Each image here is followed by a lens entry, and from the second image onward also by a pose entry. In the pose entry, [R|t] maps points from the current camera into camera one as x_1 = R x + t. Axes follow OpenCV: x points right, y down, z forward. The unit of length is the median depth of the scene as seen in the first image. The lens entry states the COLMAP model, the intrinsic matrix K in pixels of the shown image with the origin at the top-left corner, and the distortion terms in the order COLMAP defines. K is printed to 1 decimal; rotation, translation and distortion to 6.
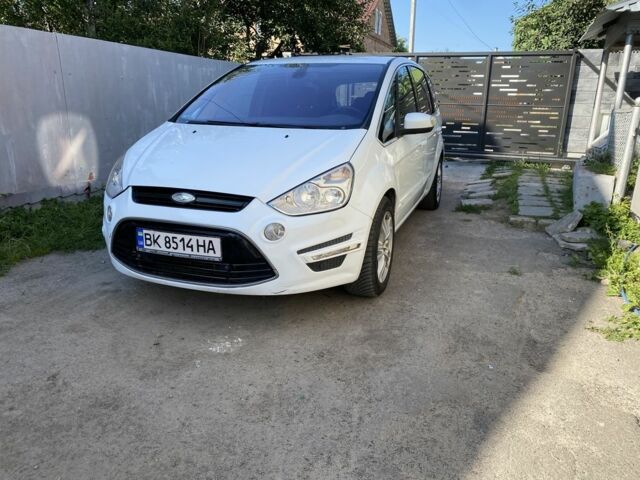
lens RADIAL K [[491.7, 0, 320.0], [0, 491.7, 240.0], [0, 0, 1]] dist [0.006776, -0.004363]
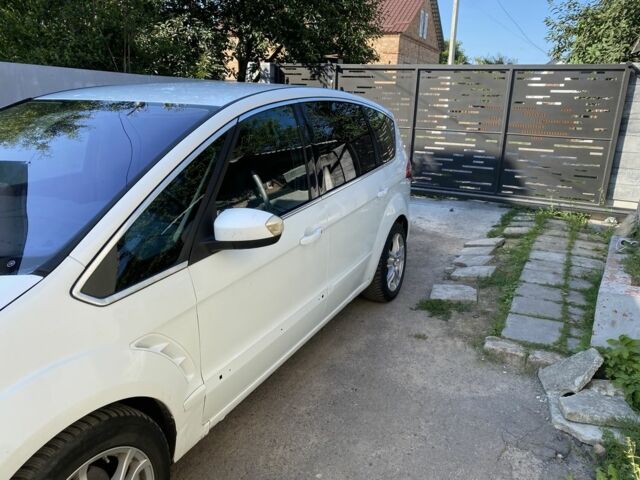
lens RADIAL K [[491.7, 0, 320.0], [0, 491.7, 240.0], [0, 0, 1]] dist [0.006776, -0.004363]
pose [[0.993699, 0.040801, -0.104394, 0.144680], [-0.041259, 0.999146, -0.002226, -0.099826], [0.104214, 0.006519, 0.994534, 0.218147]]
